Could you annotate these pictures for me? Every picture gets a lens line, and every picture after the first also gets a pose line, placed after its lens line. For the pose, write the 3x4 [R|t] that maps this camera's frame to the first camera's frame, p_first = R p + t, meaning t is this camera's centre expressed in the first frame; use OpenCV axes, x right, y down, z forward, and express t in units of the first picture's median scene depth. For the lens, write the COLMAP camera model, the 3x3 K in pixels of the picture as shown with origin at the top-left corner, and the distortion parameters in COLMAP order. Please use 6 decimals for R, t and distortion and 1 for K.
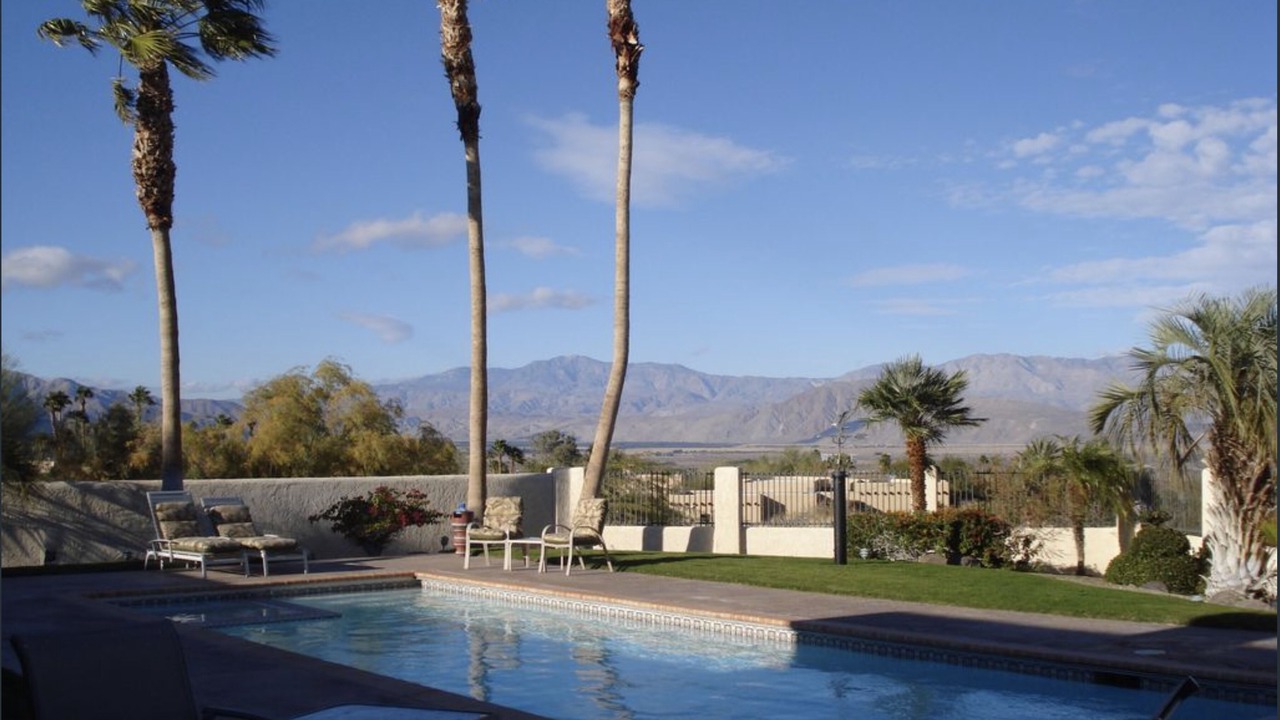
lens RADIAL K [[1444.9, 0, 640.9], [0, 1444.9, 364.2], [0, 0, 1]] dist [-0.104902, 0.000000]
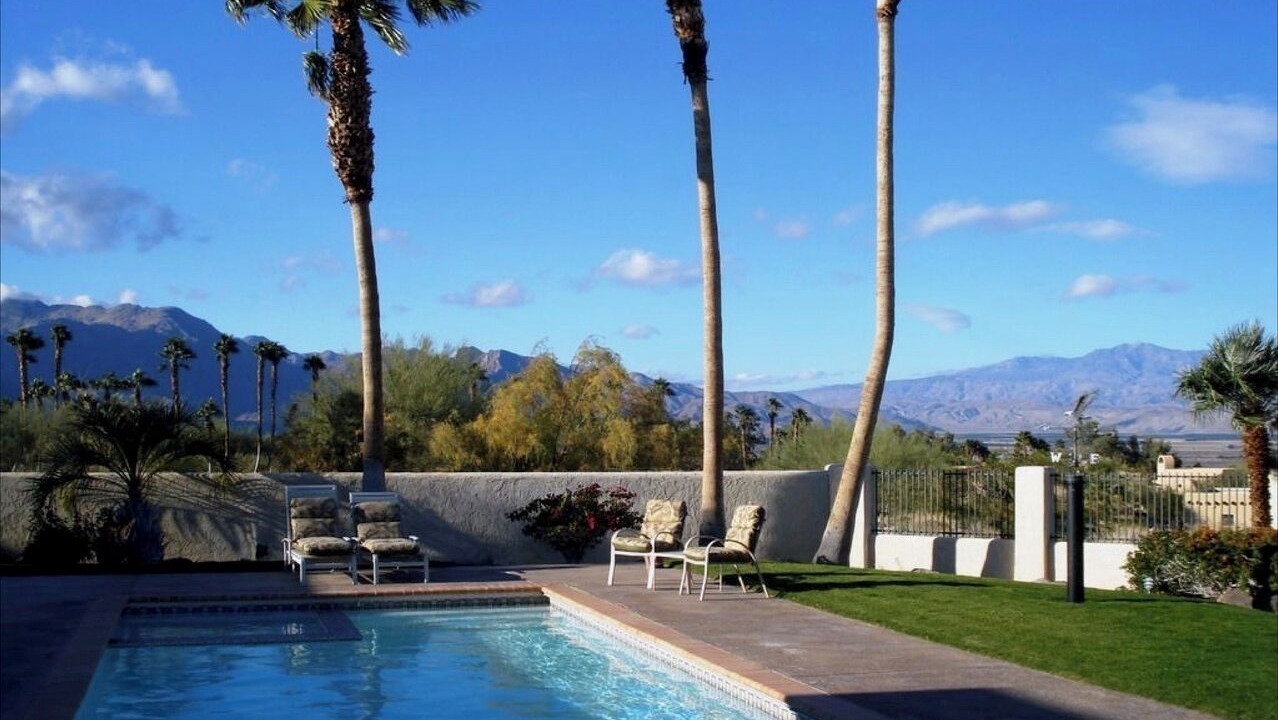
lens RADIAL K [[1449.1, 0, 631.3], [0, 1449.1, 353.9], [0, 0, 1]] dist [-0.100353, 0.000000]
pose [[0.925700, -0.013271, -0.378026, 0.182811], [0.012918, 0.999911, -0.003471, 0.009626], [0.378038, -0.001670, 0.925789, 0.199775]]
